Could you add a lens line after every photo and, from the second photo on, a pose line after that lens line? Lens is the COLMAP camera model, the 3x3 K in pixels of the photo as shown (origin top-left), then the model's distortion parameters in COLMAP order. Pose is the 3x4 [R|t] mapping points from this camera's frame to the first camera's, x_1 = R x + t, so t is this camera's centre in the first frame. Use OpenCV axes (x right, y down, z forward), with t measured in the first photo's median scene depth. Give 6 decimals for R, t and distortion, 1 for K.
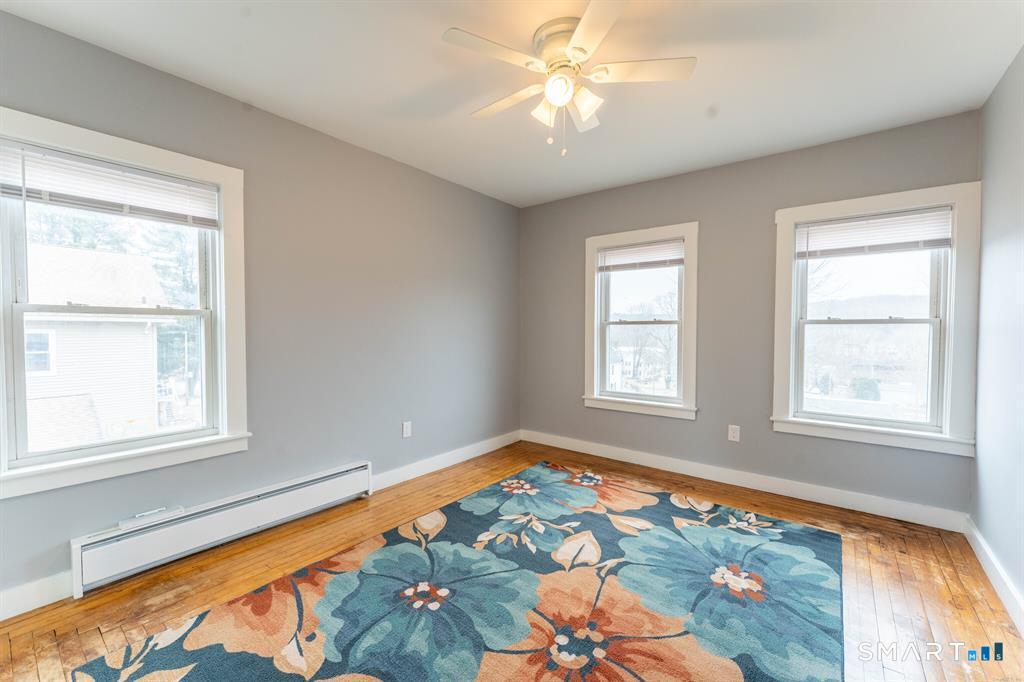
lens RADIAL K [[416.1, 0, 510.1], [0, 416.1, 341.0], [0, 0, 1]] dist [-0.002030, 0.000087]
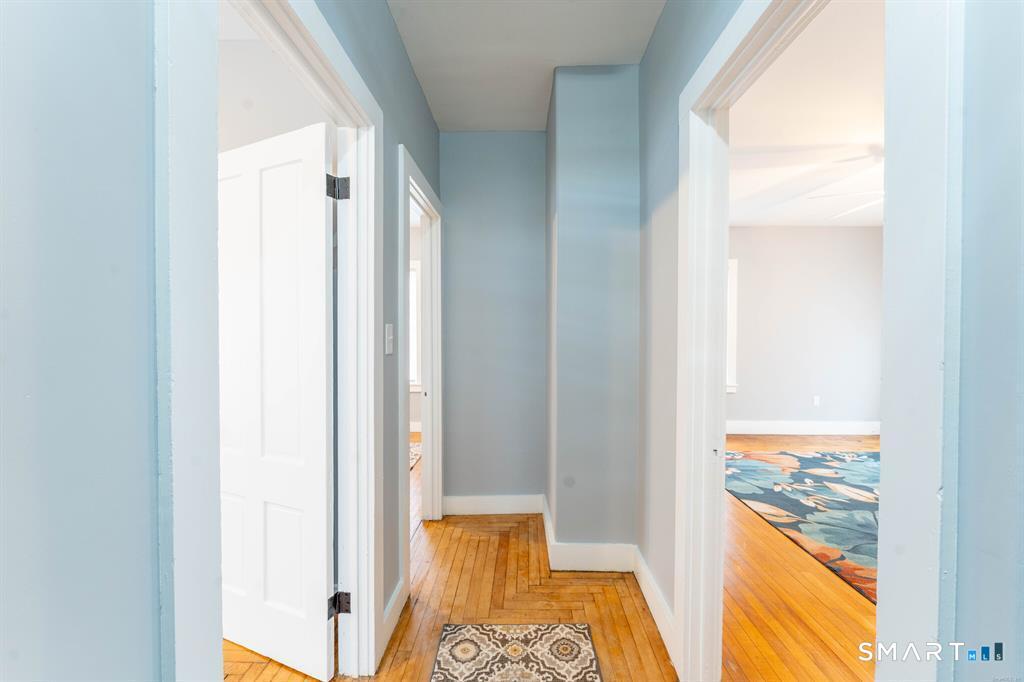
lens RADIAL K [[424.8, 0, 517.8], [0, 424.8, 342.4], [0, 0, 1]] dist [-0.007473, -0.000193]
pose [[0.790873, -0.015117, 0.611793, -1.513441], [0.021017, 0.999776, -0.002465, -0.005389], [-0.611619, 0.014807, 0.791014, 0.566861]]
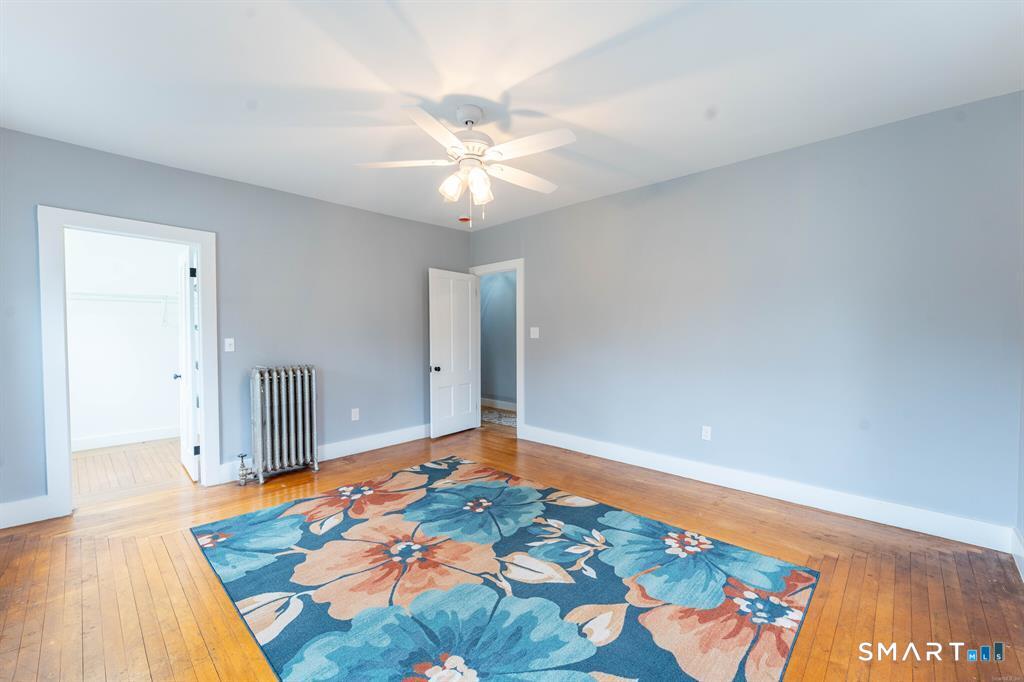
lens RADIAL K [[437.2, 0, 512.0], [0, 437.2, 341.0], [0, 0, 1]] dist [0.021357, 0.000054]
pose [[-0.095356, 0.020963, -0.995222, 1.126866], [-0.025602, 0.999396, 0.023504, -0.029237], [0.995114, 0.027721, -0.094762, 1.025562]]
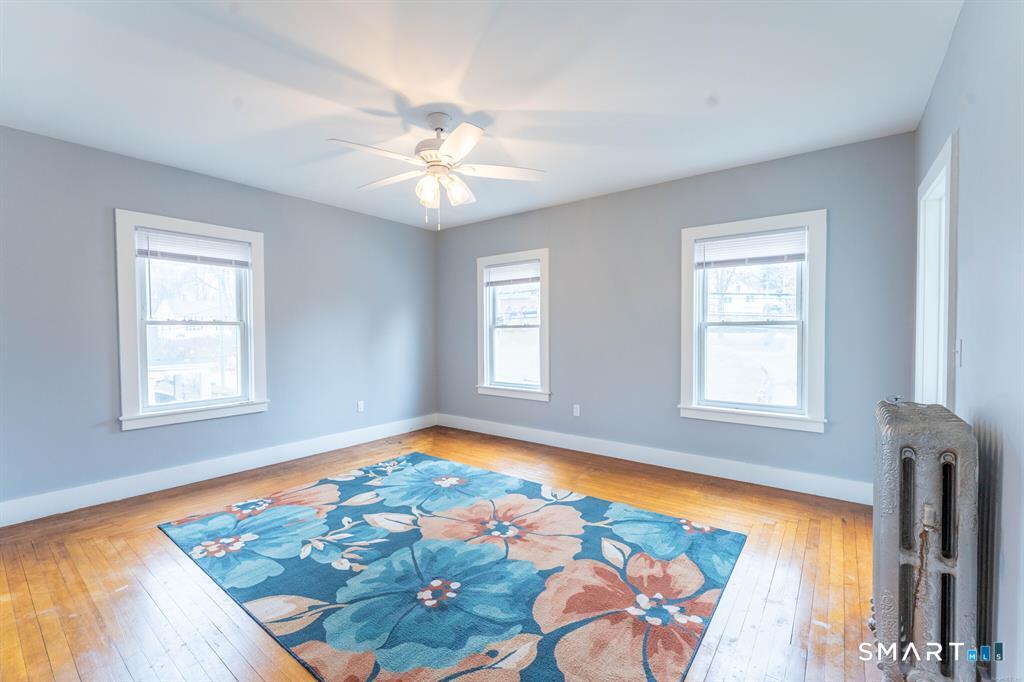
lens RADIAL K [[424.8, 0, 517.8], [0, 424.8, 342.4], [0, 0, 1]] dist [-0.007473, -0.000193]
pose [[-0.033693, -0.029843, 0.998987, -0.998272], [0.033392, 0.998962, 0.030969, -0.019688], [-0.998874, 0.034401, -0.032662, 0.665947]]
